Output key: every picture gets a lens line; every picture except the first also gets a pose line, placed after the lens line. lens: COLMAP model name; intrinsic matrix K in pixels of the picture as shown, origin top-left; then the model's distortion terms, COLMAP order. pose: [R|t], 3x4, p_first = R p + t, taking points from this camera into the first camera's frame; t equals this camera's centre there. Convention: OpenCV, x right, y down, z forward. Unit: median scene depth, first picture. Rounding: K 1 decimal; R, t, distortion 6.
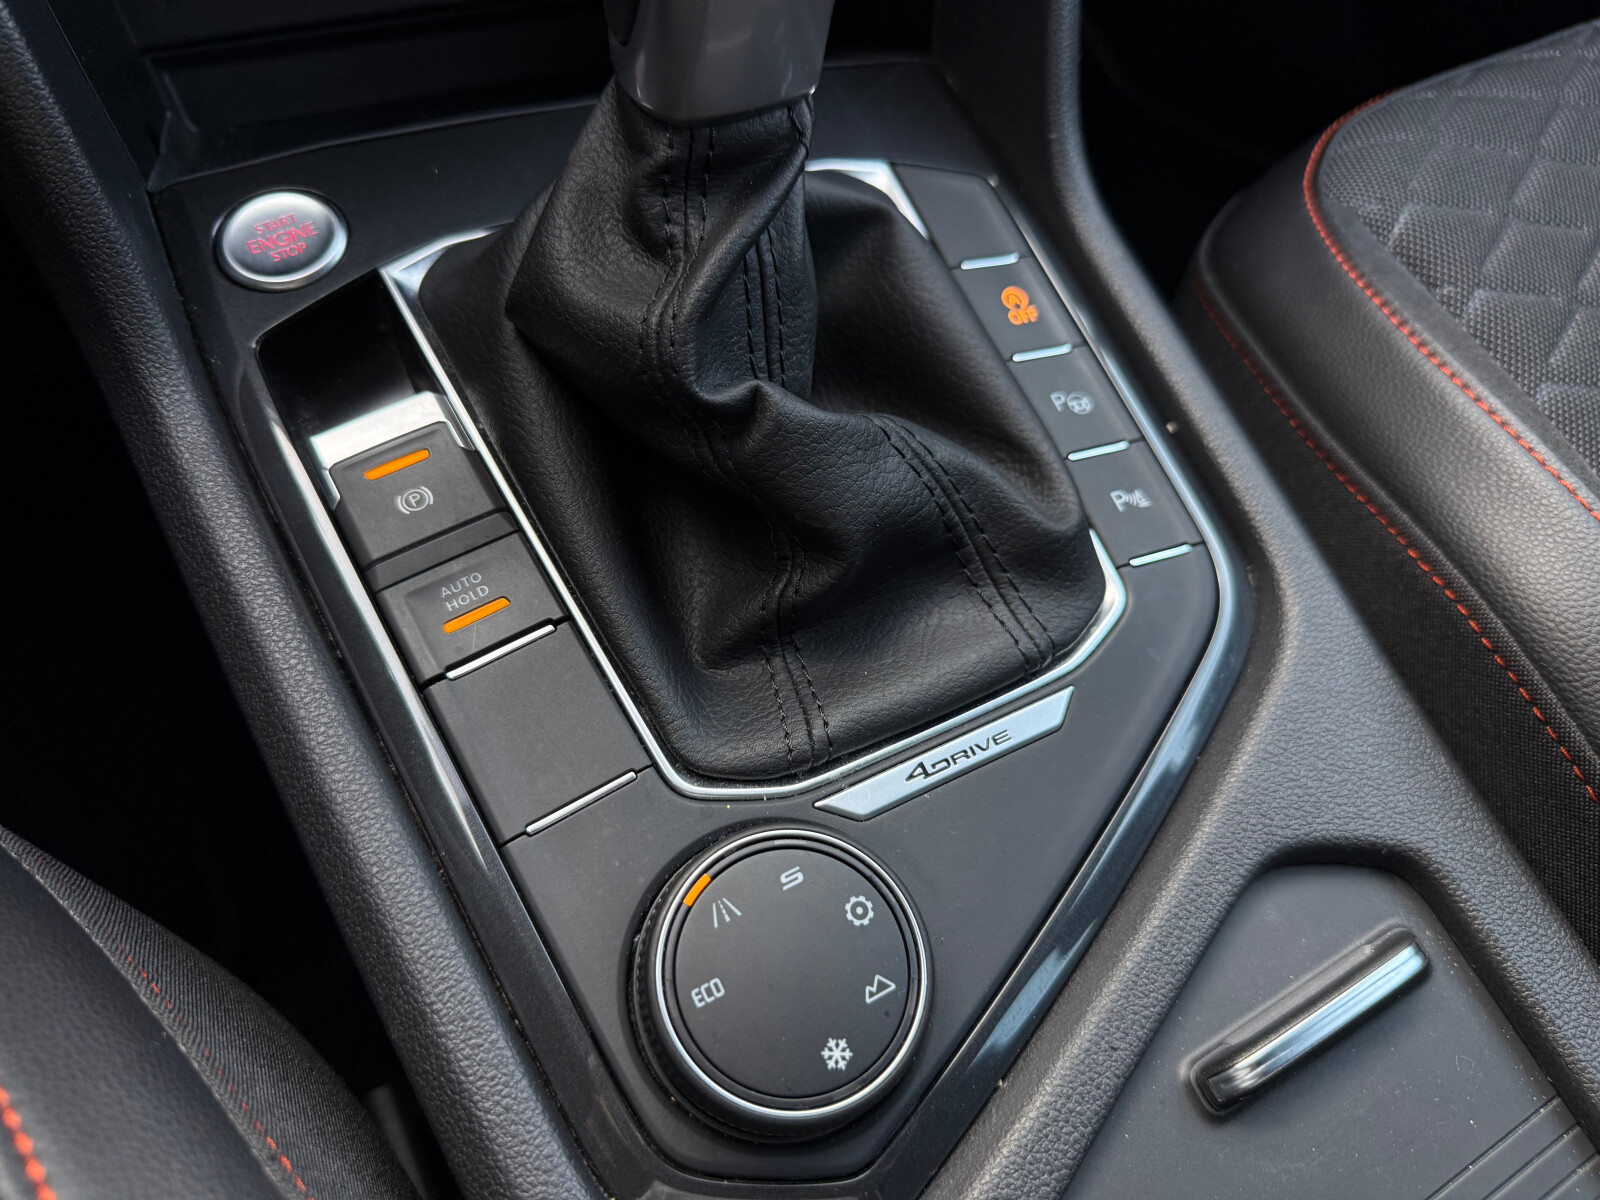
lens RADIAL K [[1151.3, 0, 800.0], [0, 1151.3, 600.0], [0, 0, 1]] dist [0.076483, -0.001237]
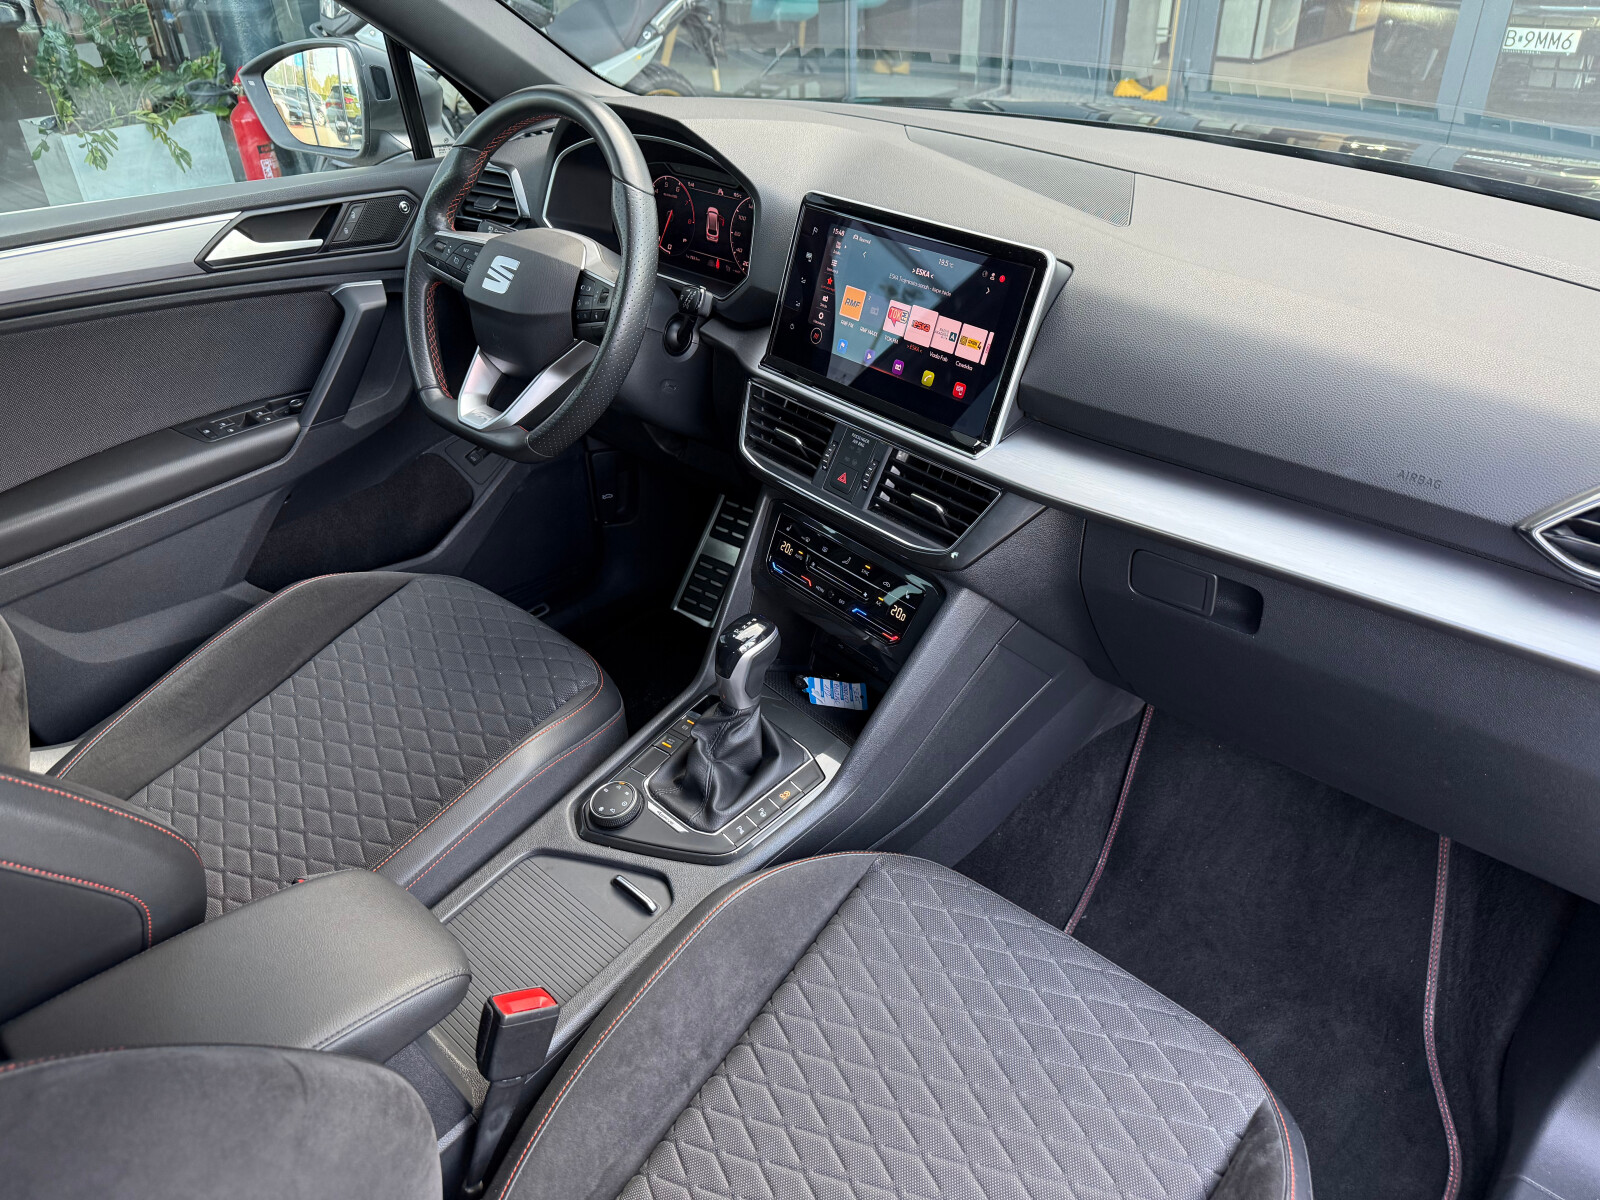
lens RADIAL K [[1116.1, 0, 806.0], [0, 1116.1, 608.6], [0, 0, 1]] dist [0.134788, -0.149561]
pose [[0.295372, 0.442269, -0.846849, 3.780608], [-0.754524, 0.651717, 0.077191, -1.207866], [0.586045, 0.616167, 0.526202, -1.643565]]
